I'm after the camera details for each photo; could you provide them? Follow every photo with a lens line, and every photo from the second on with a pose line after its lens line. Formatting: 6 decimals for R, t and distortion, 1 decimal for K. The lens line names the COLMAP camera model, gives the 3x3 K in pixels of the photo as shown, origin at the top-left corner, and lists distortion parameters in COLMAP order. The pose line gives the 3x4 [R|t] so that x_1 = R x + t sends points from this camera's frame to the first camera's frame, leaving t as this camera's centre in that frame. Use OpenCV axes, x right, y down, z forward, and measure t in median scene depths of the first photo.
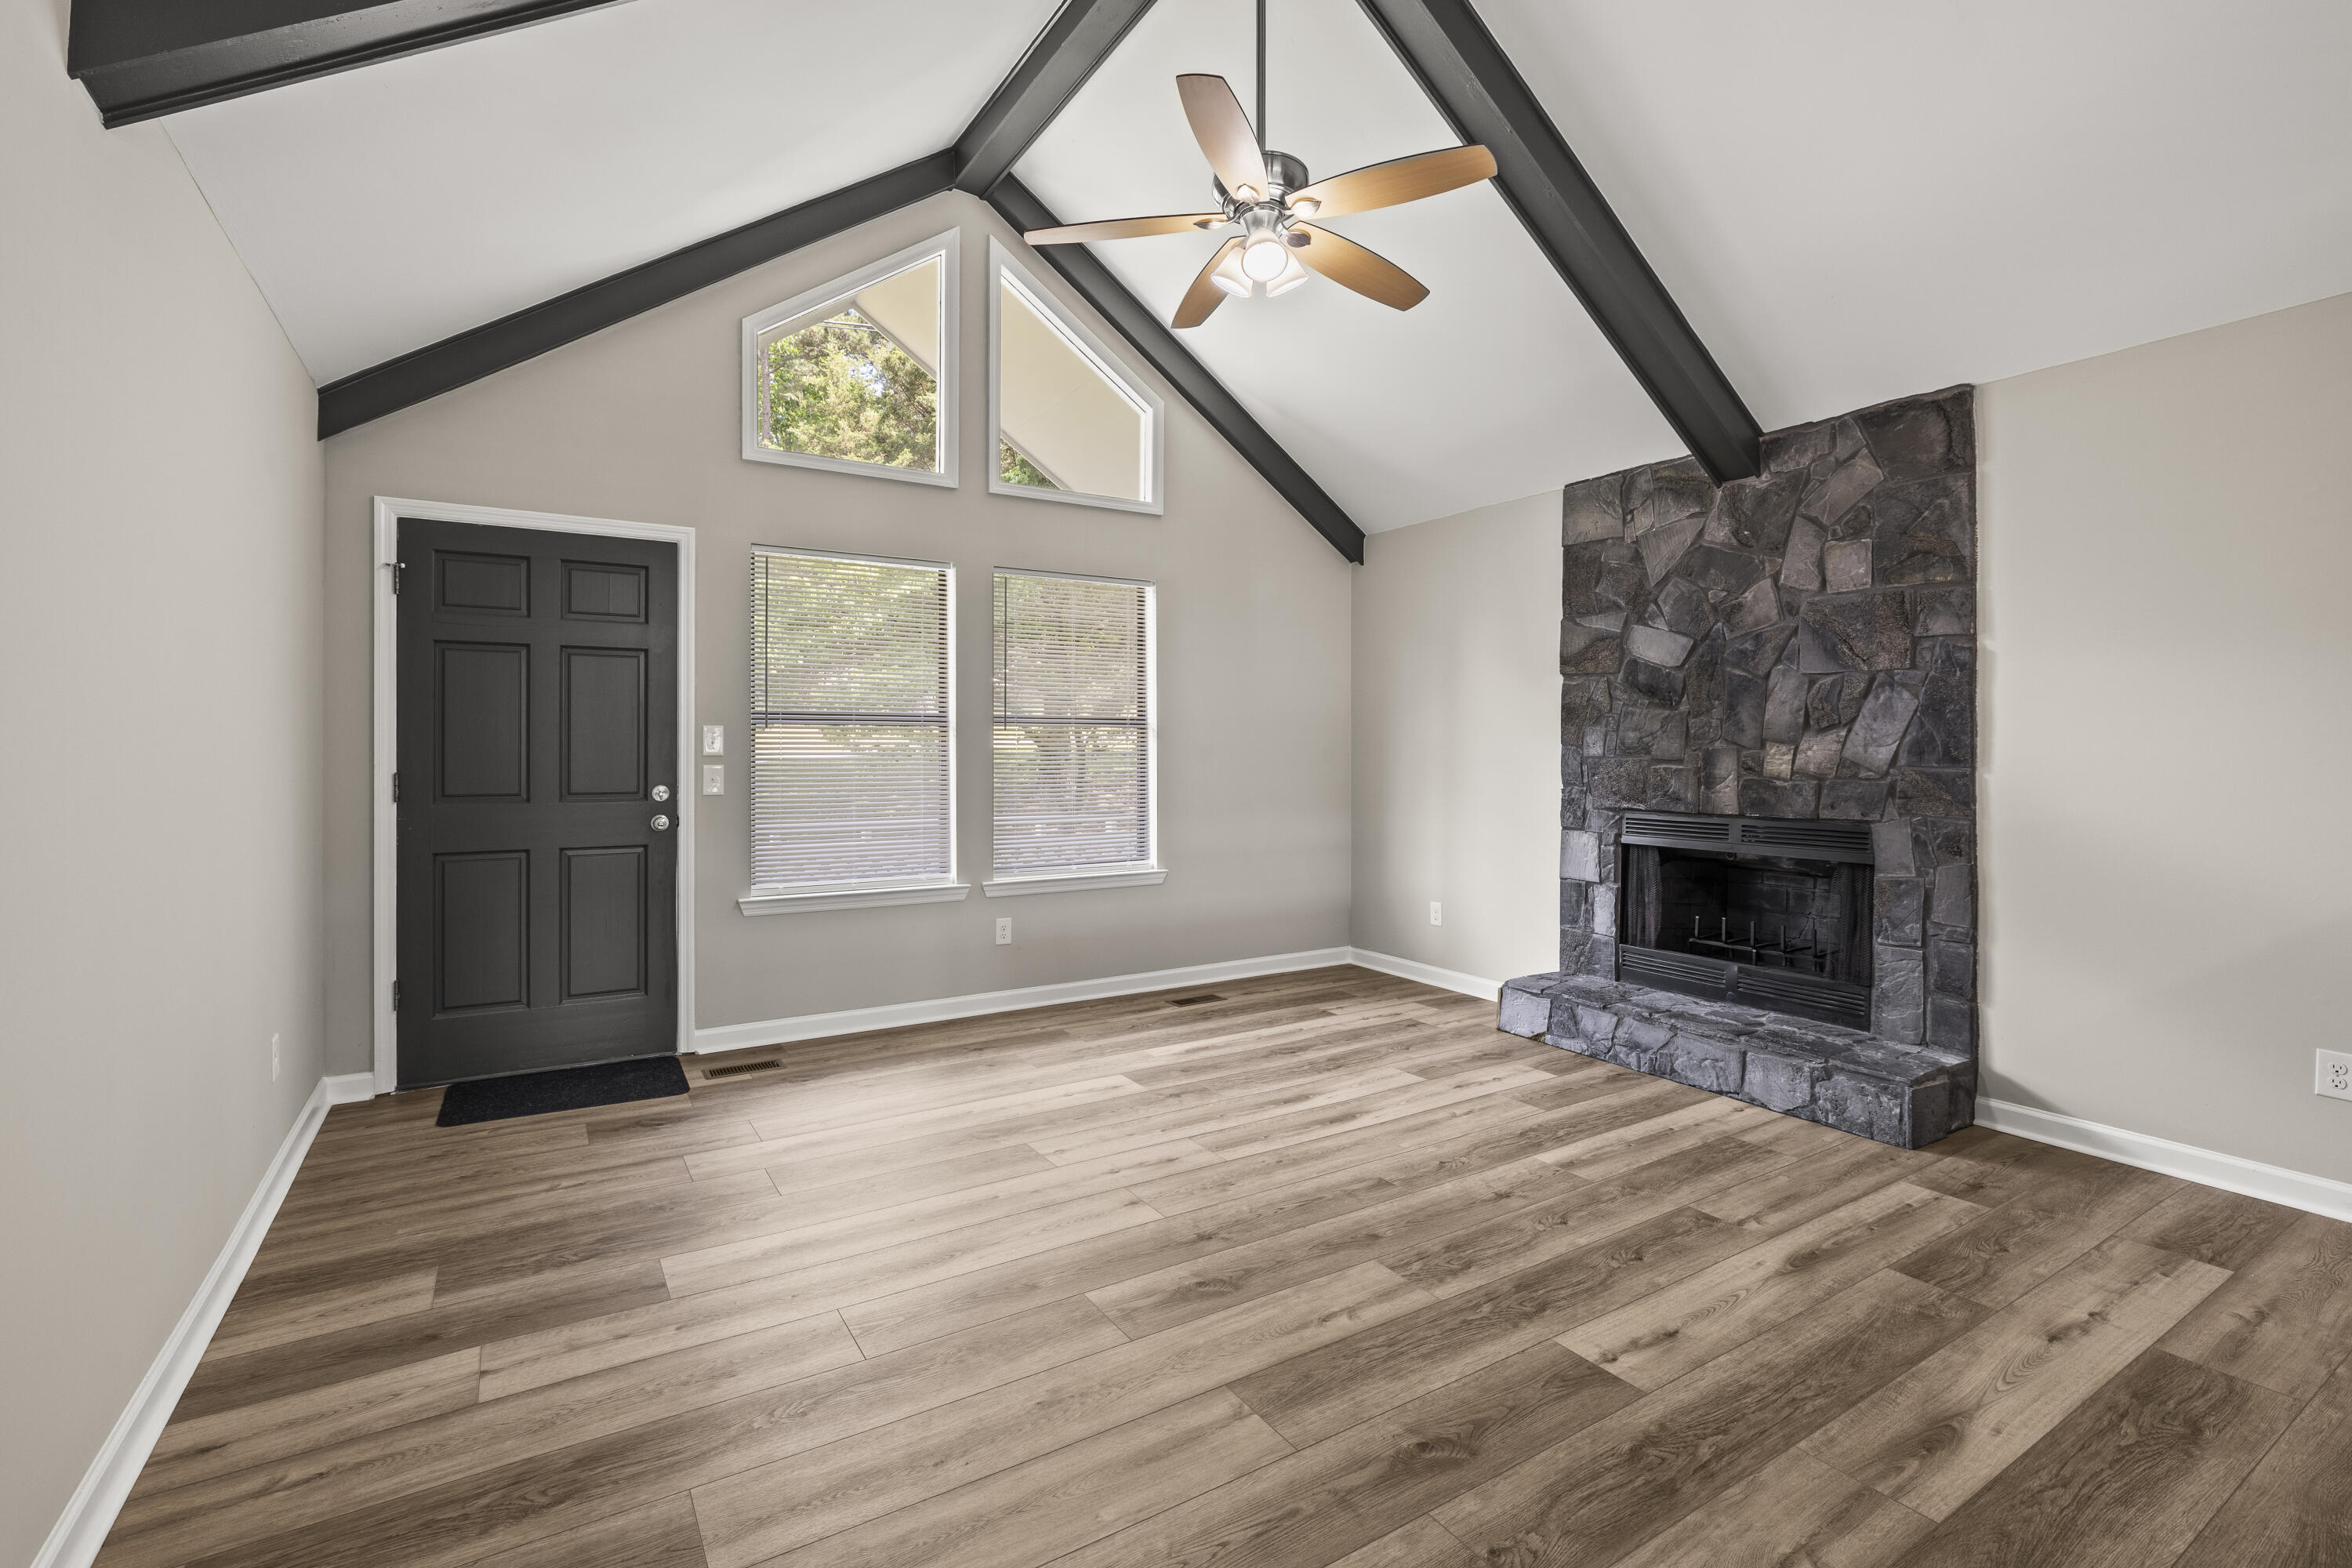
lens RADIAL K [[1058.1, 0, 1173.3], [0, 1058.1, 752.5], [0, 0, 1]] dist [-0.008121, -0.000322]
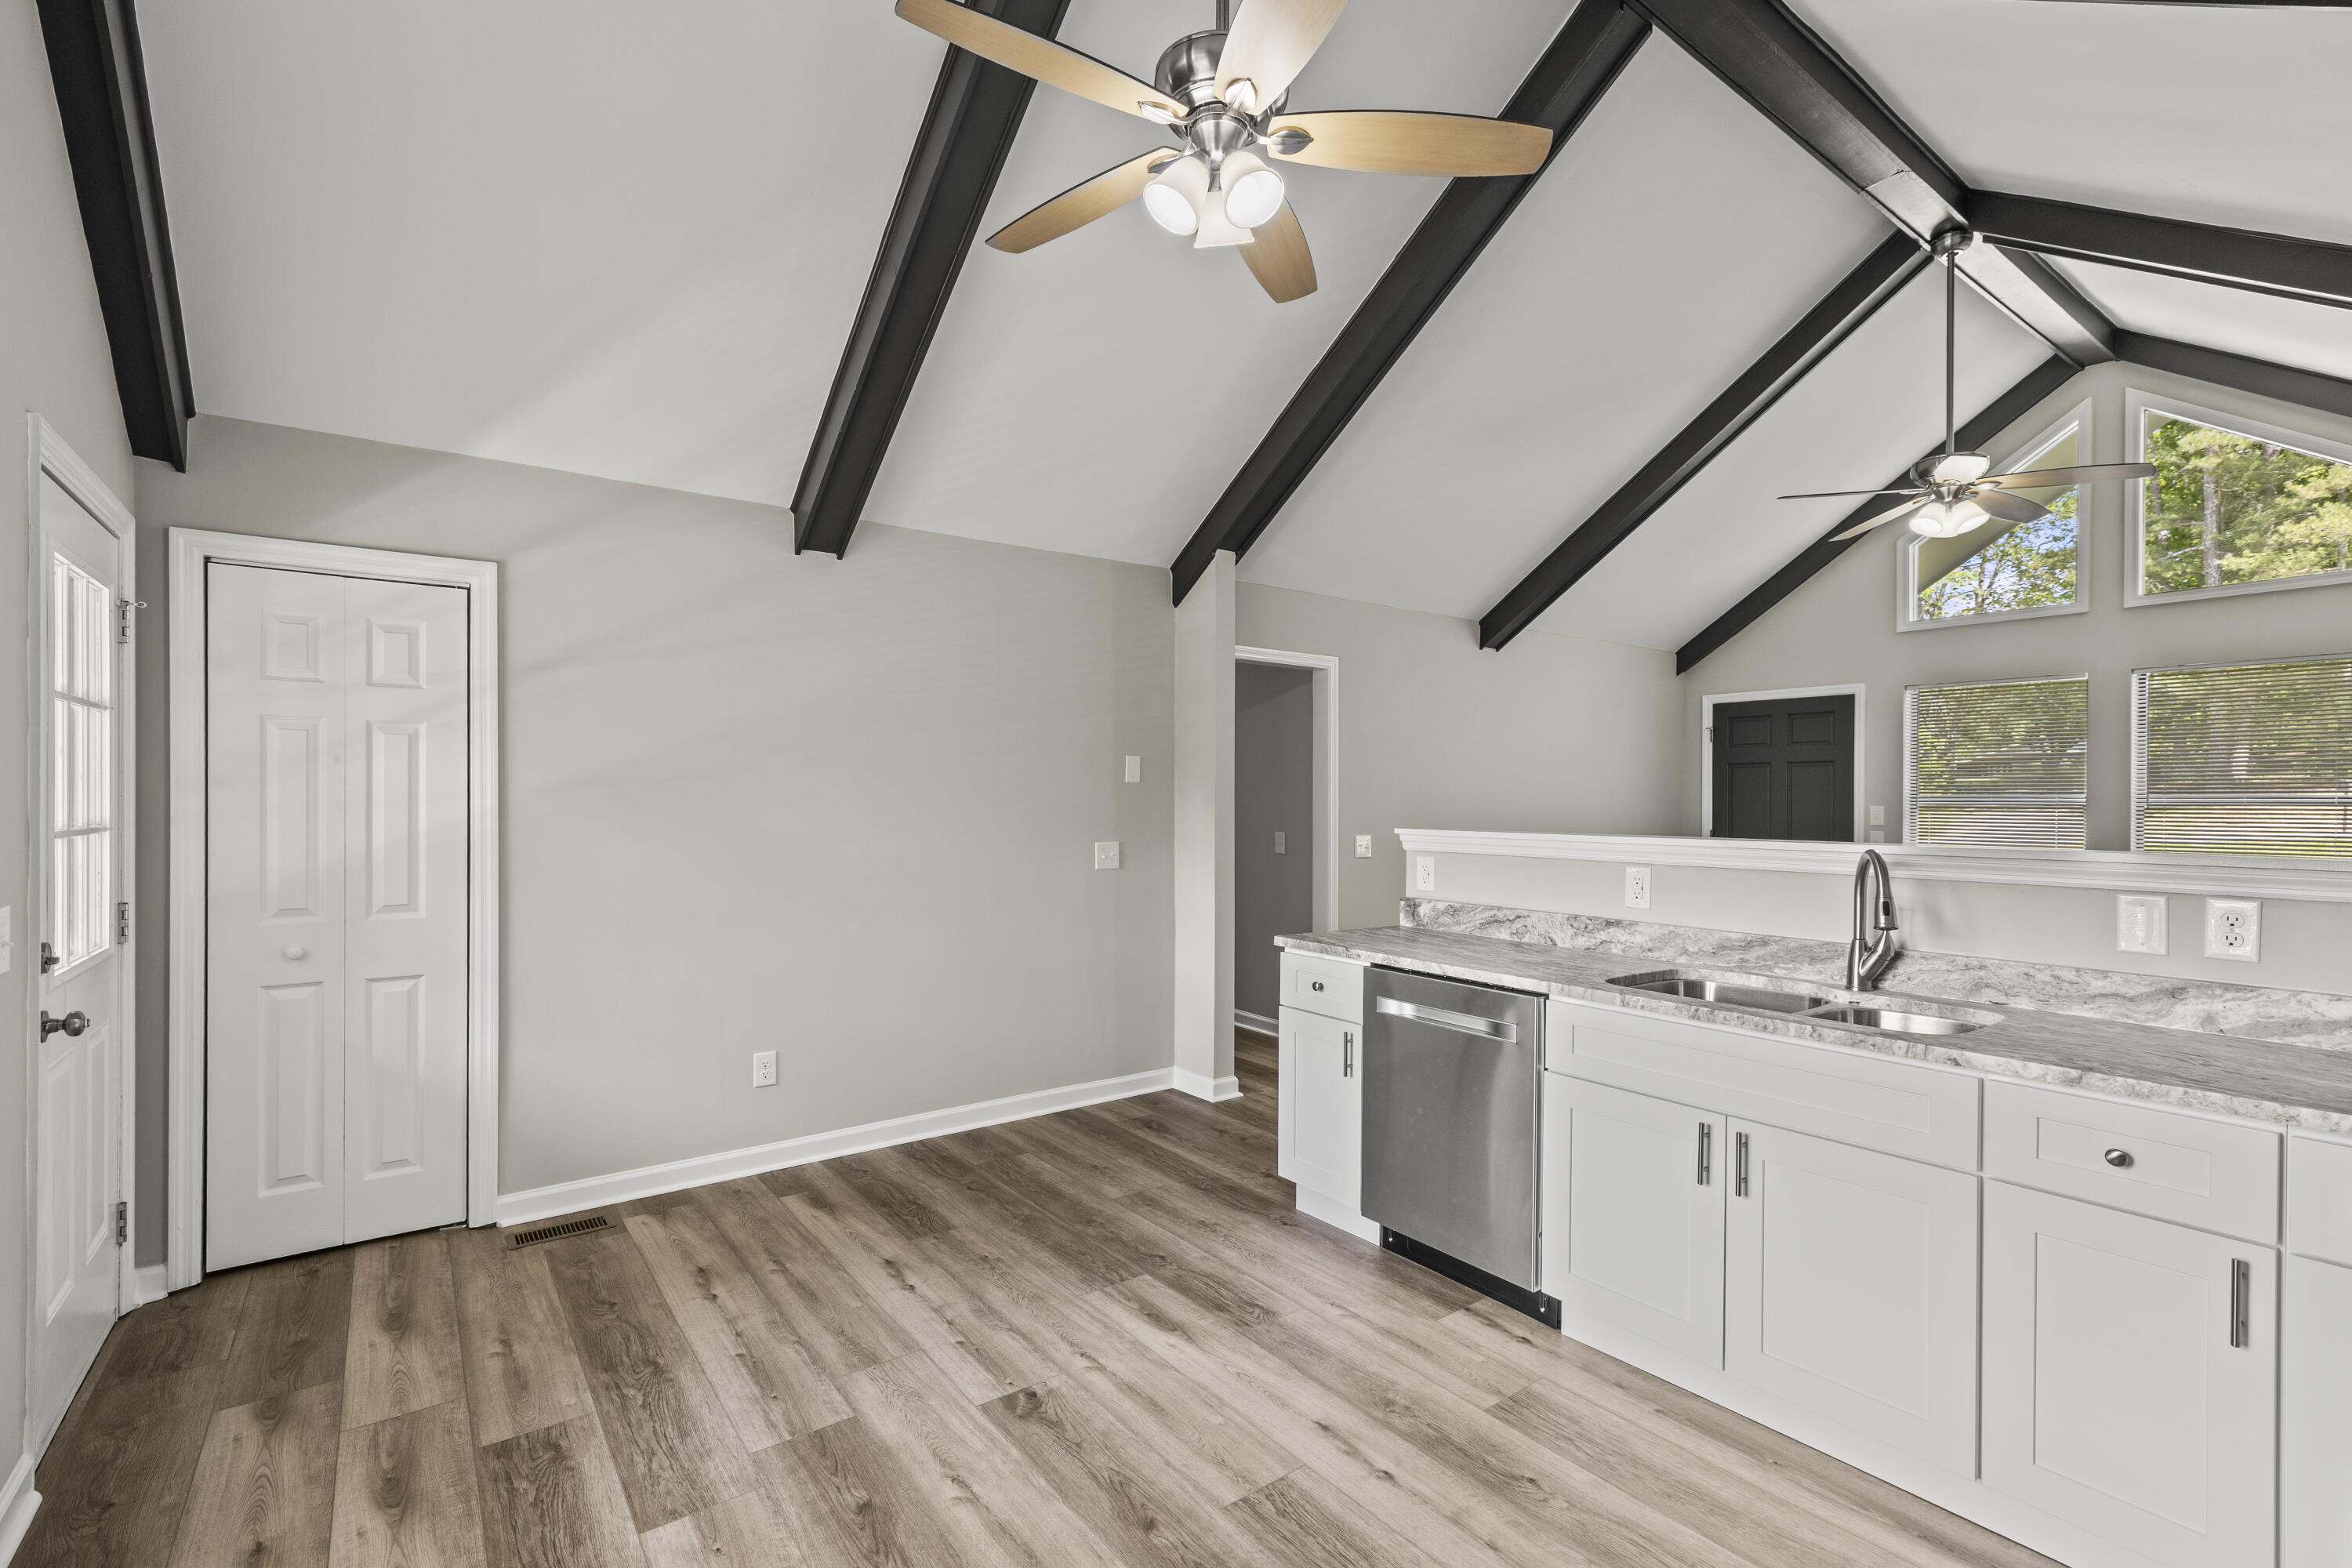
lens RADIAL K [[1045.3, 0, 1171.5], [0, 1045.3, 797.9], [0, 0, 1]] dist [0.001025, 0.000117]
pose [[0.080653, -0.000329, -0.996742, 1.159825], [-0.005305, 0.999986, -0.000759, -0.034641], [0.996728, 0.005349, 0.080650, -0.198047]]
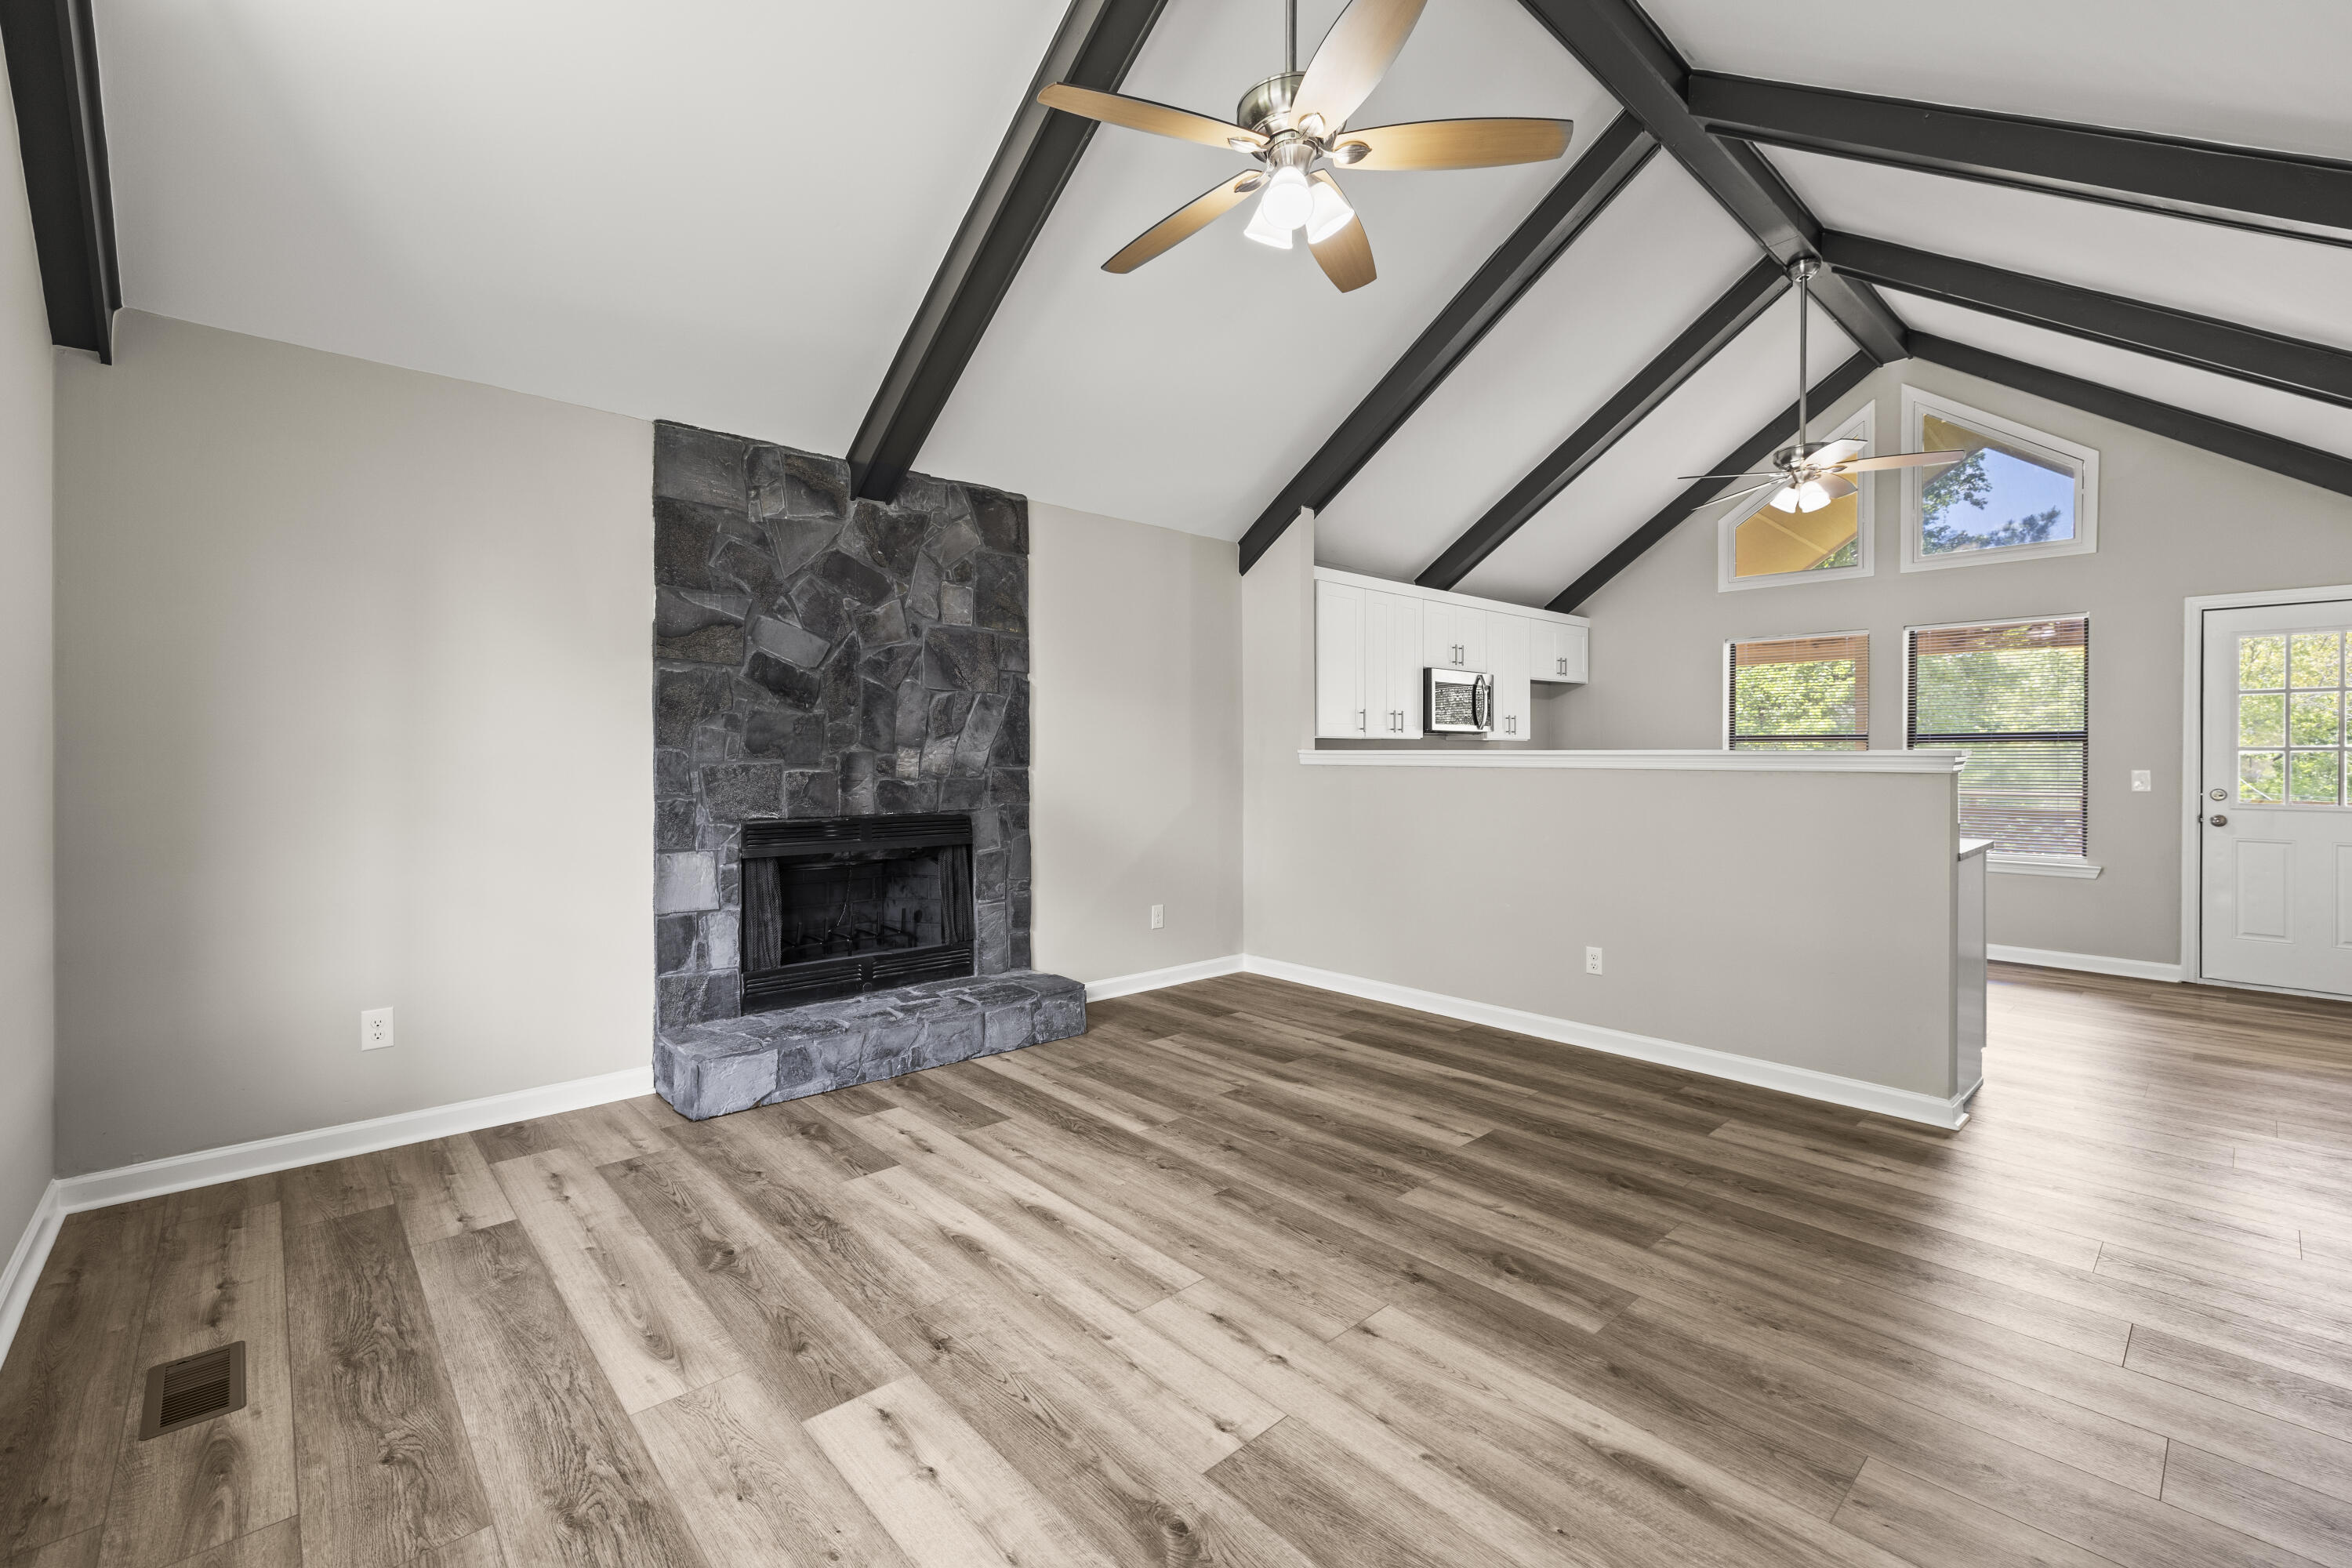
lens RADIAL K [[993.9, 0, 1181.1], [0, 993.9, 757.8], [0, 0, 1]] dist [0.001017, 0.000333]
pose [[-0.187404, -0.004597, 0.982272, -0.547491], [-0.001124, 0.999989, 0.004465, -0.003159], [-0.982282, -0.000267, -0.187408, 0.944996]]
